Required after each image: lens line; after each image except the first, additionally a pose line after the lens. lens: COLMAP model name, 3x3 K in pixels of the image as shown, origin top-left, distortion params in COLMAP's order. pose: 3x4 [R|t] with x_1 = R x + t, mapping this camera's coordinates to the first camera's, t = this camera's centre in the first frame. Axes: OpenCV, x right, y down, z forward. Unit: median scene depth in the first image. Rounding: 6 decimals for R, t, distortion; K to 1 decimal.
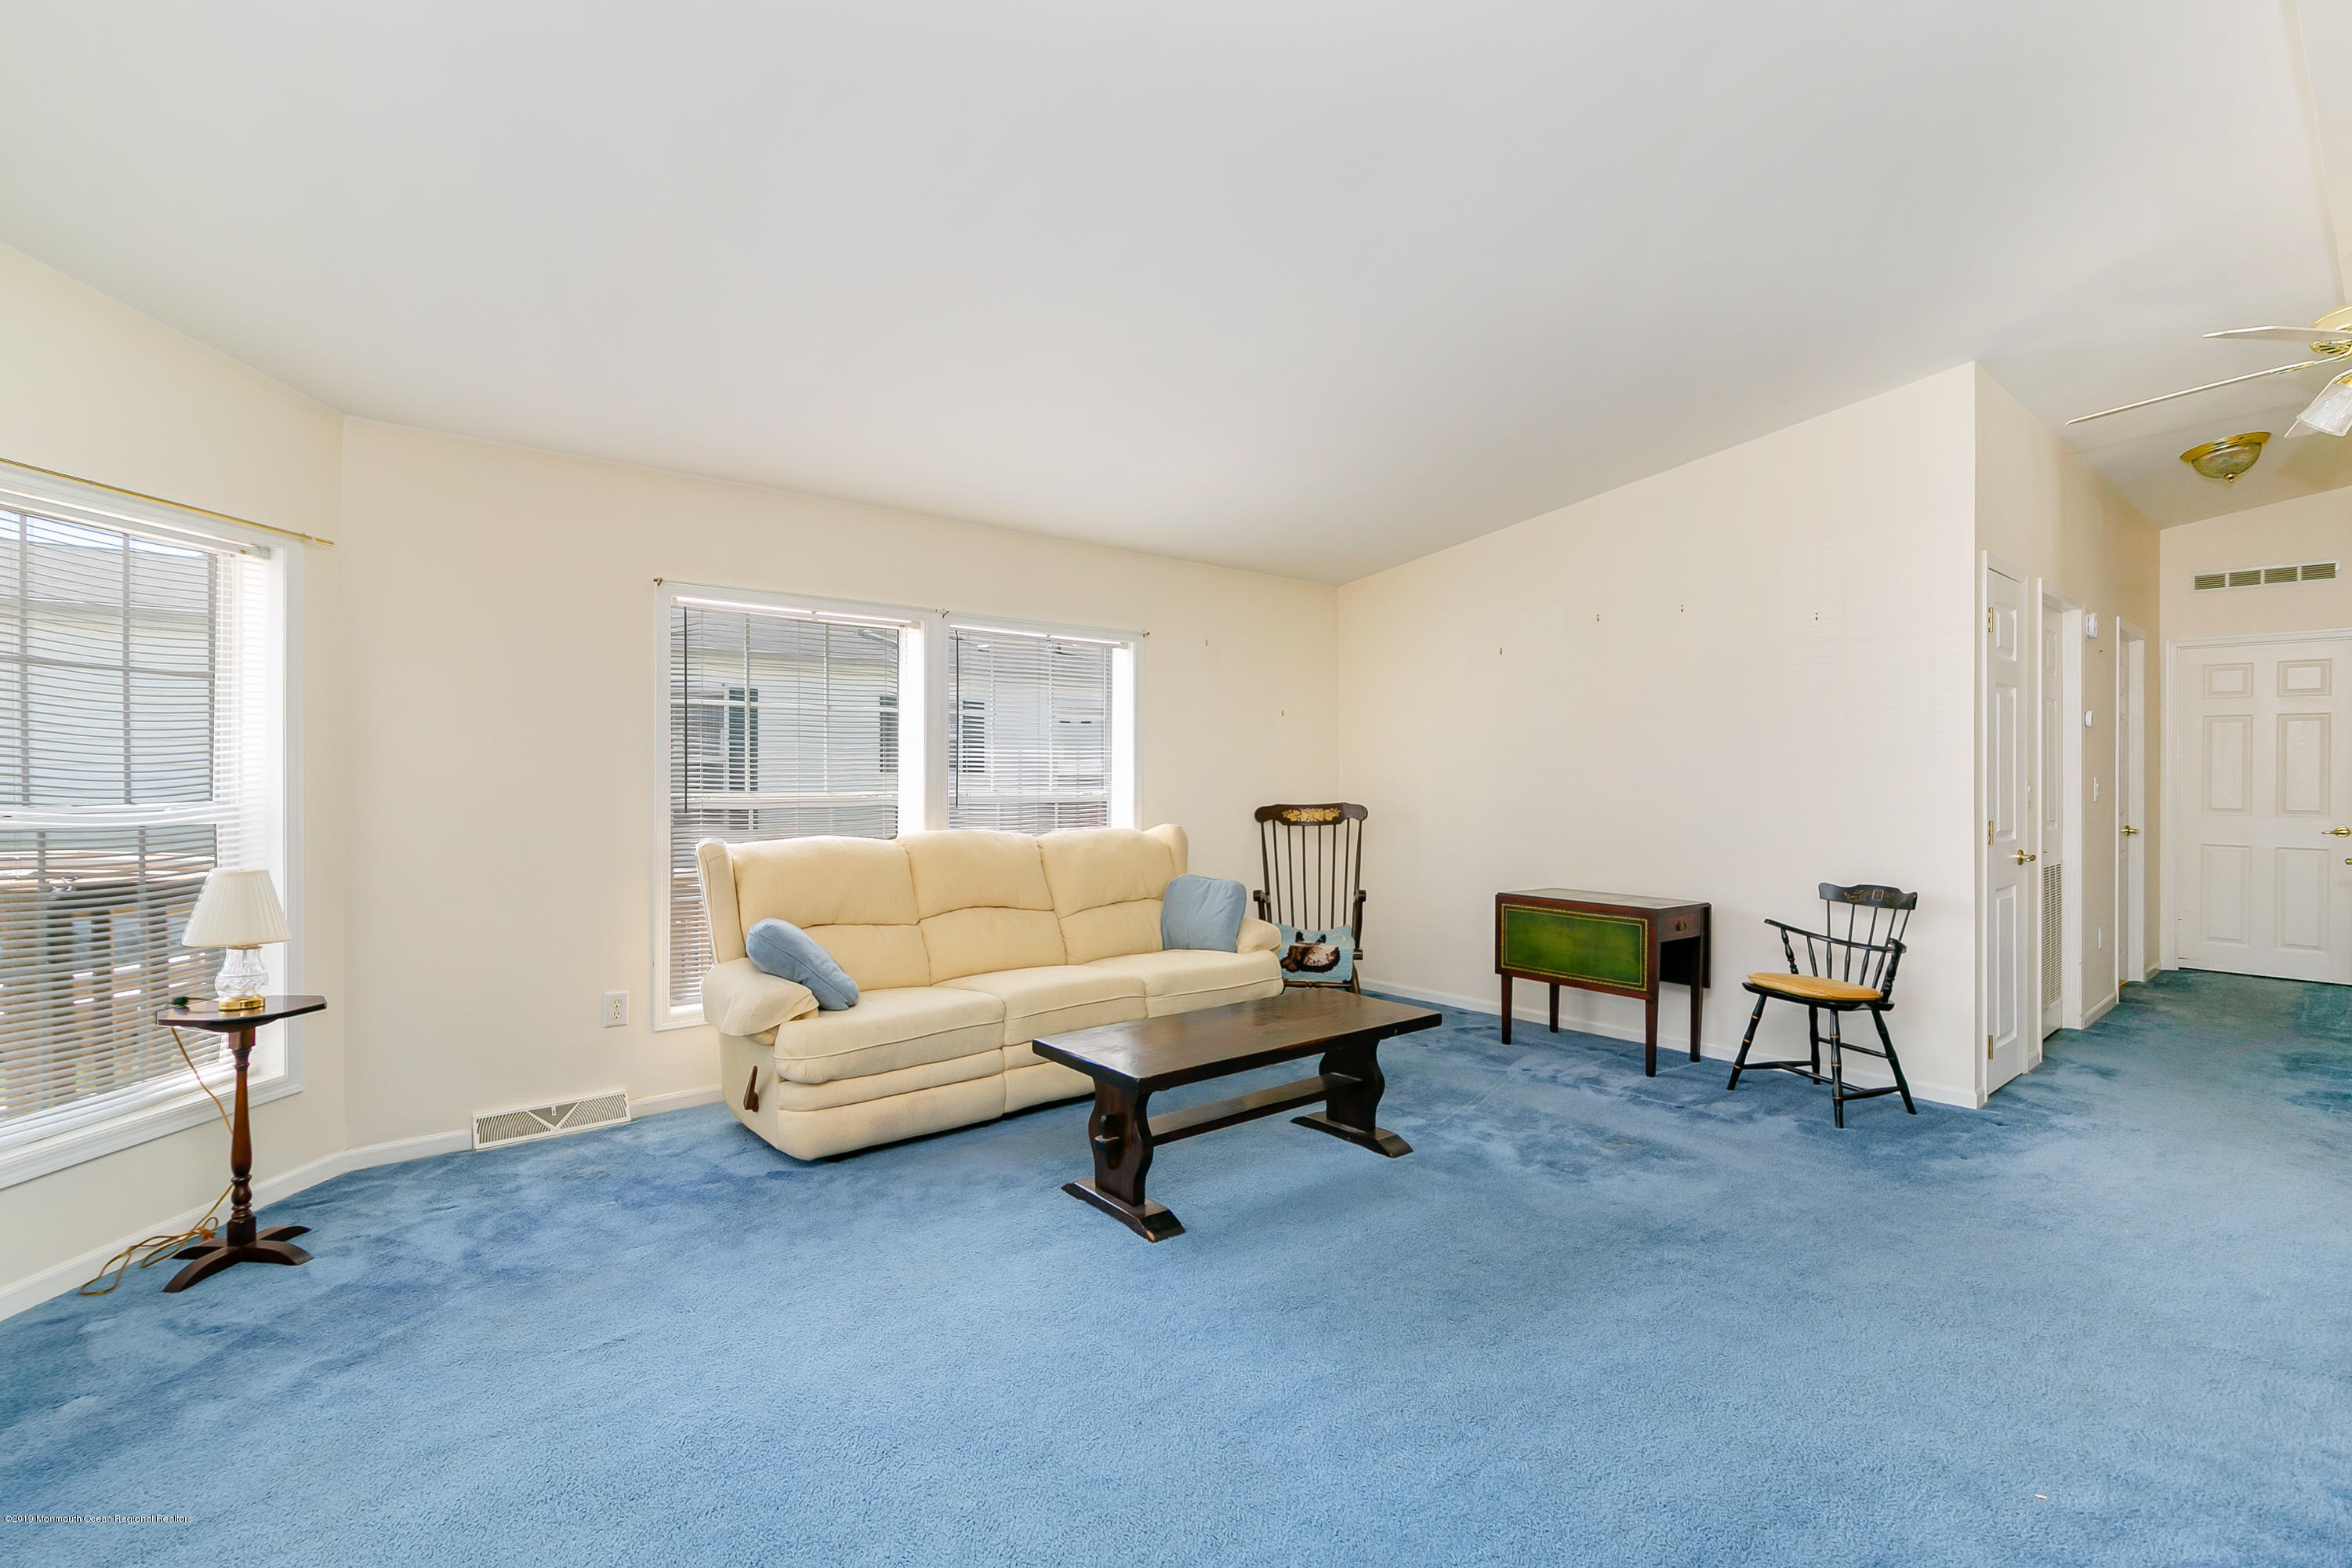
lens RADIAL K [[1090.9, 0, 1172.3], [0, 1090.9, 776.4], [0, 0, 1]] dist [-0.013706, 0.001202]
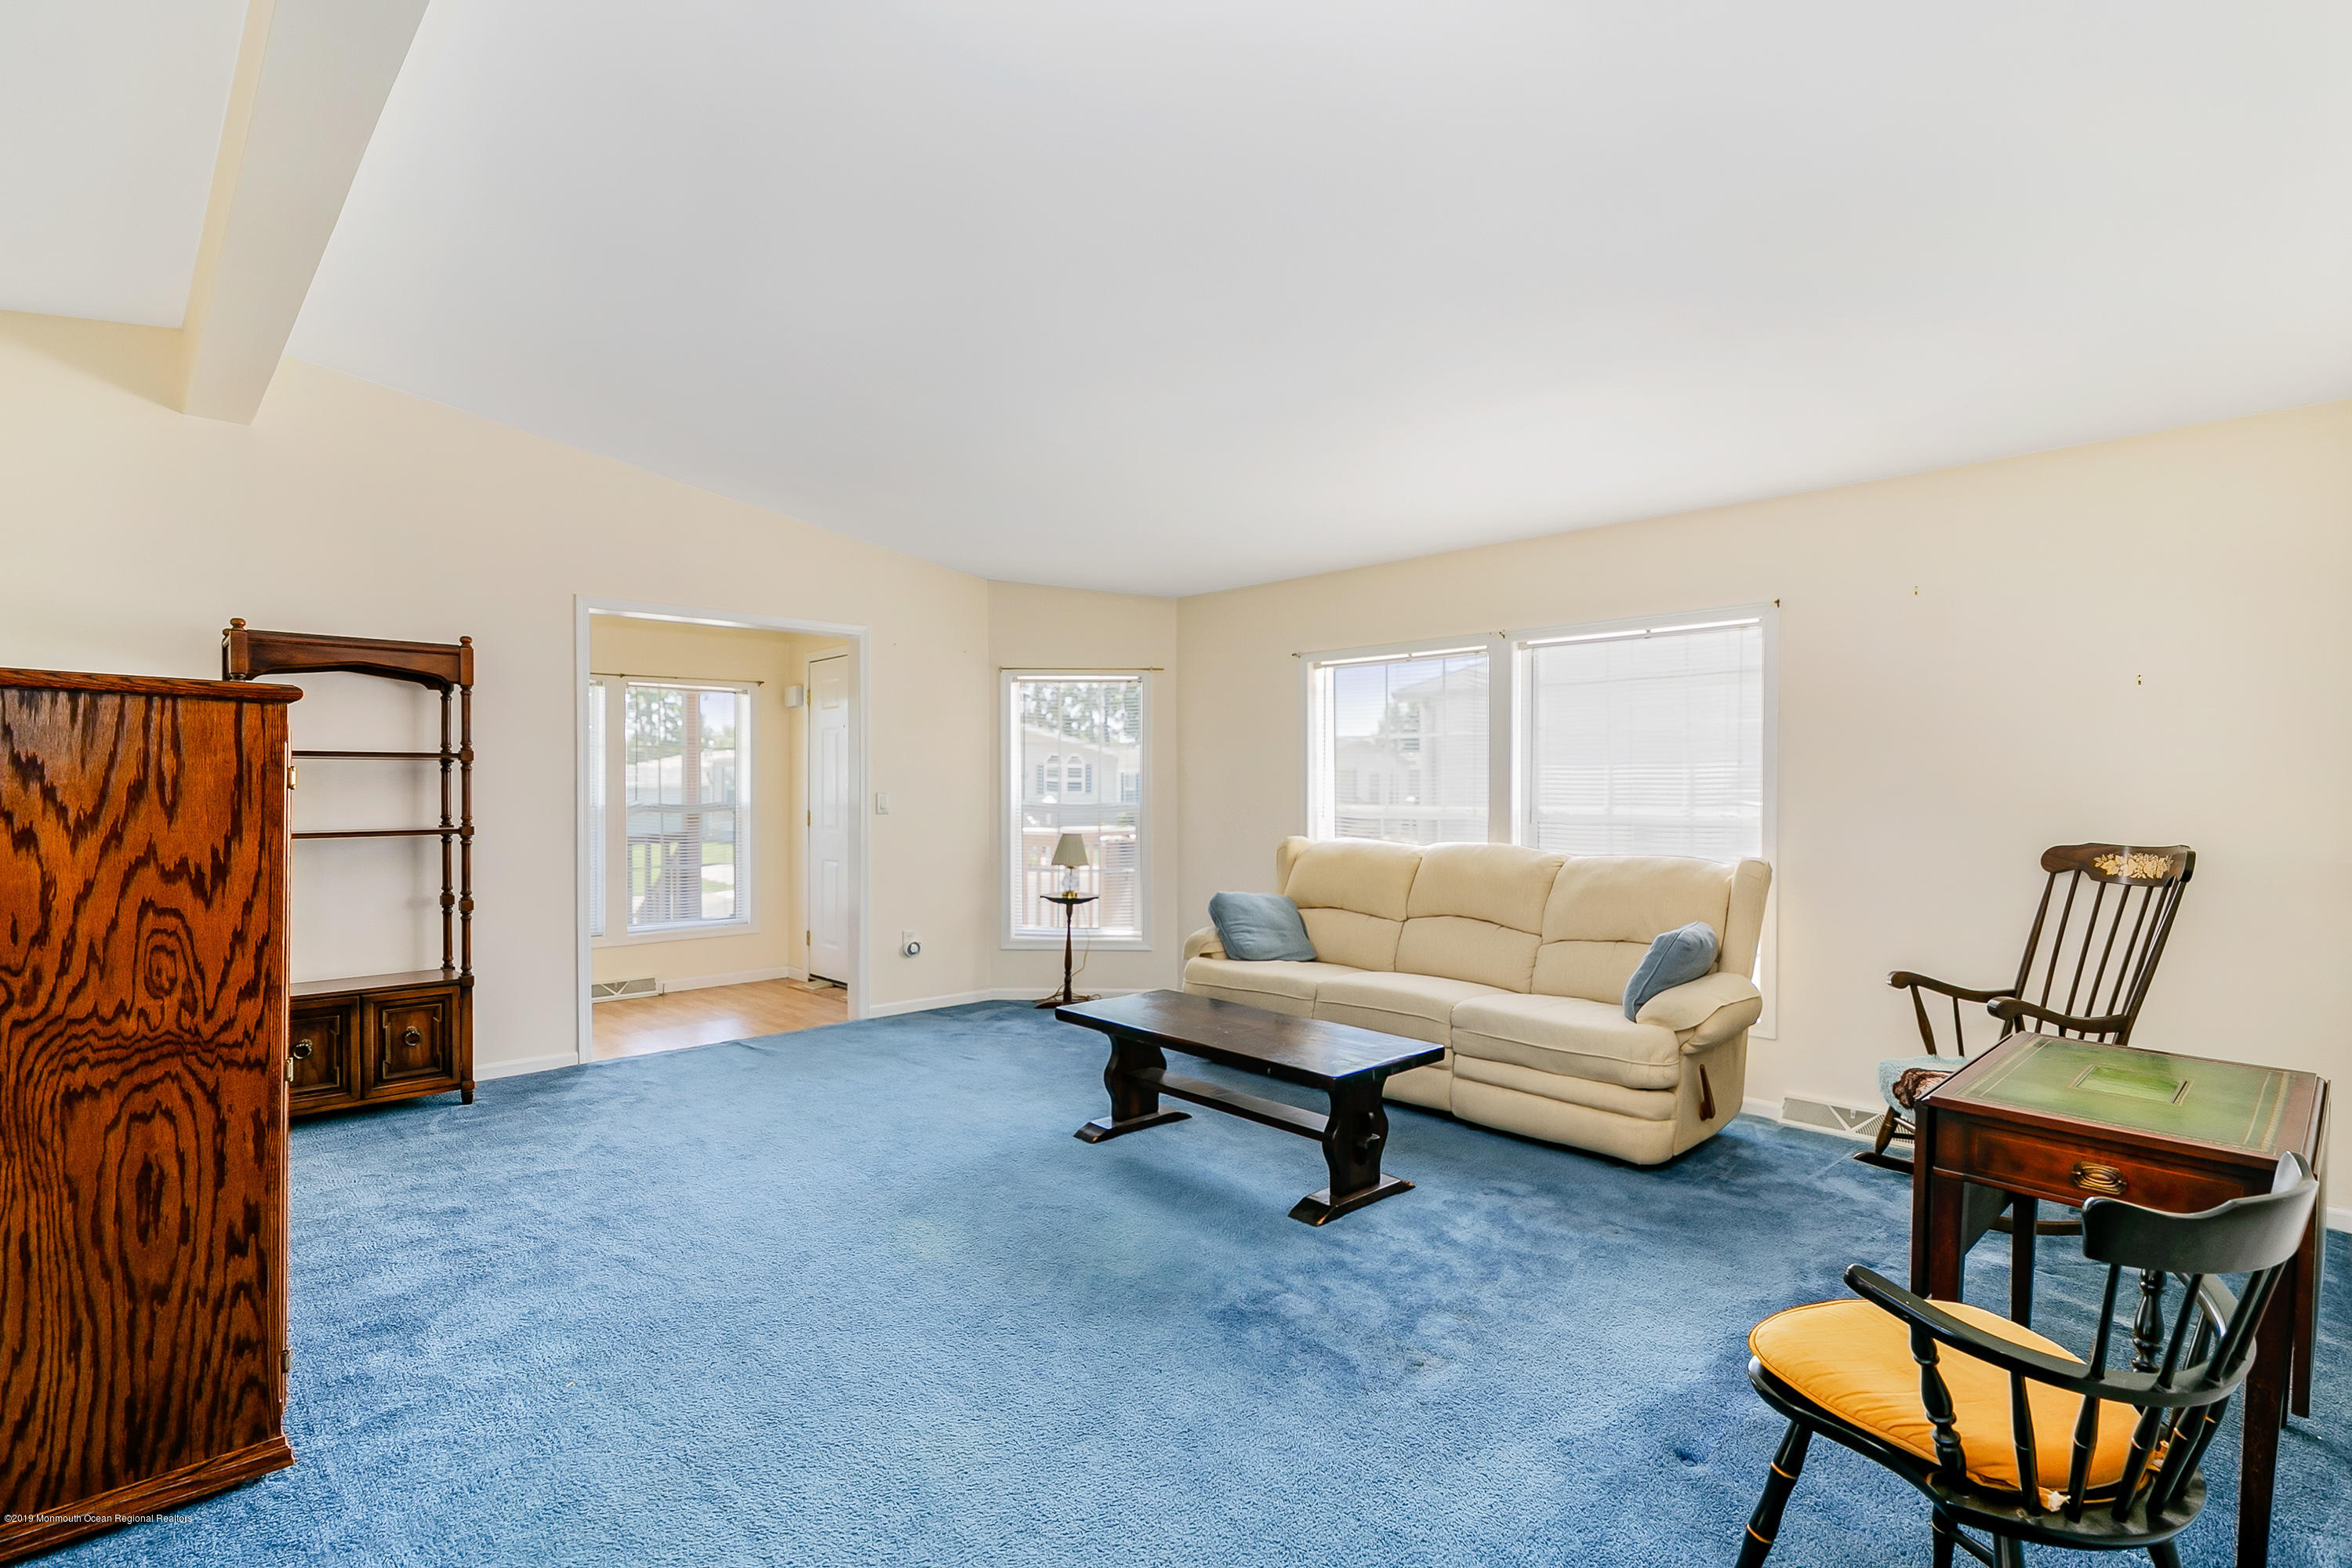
lens RADIAL K [[1090.9, 0, 1193.6], [0, 1090.9, 812.7], [0, 0, 1]] dist [-0.013706, 0.001202]
pose [[0.045558, 0.018299, -0.998794, 0.761963], [-0.001290, 0.999832, 0.018259, 0.000011], [0.998961, 0.000456, 0.045574, 0.614917]]
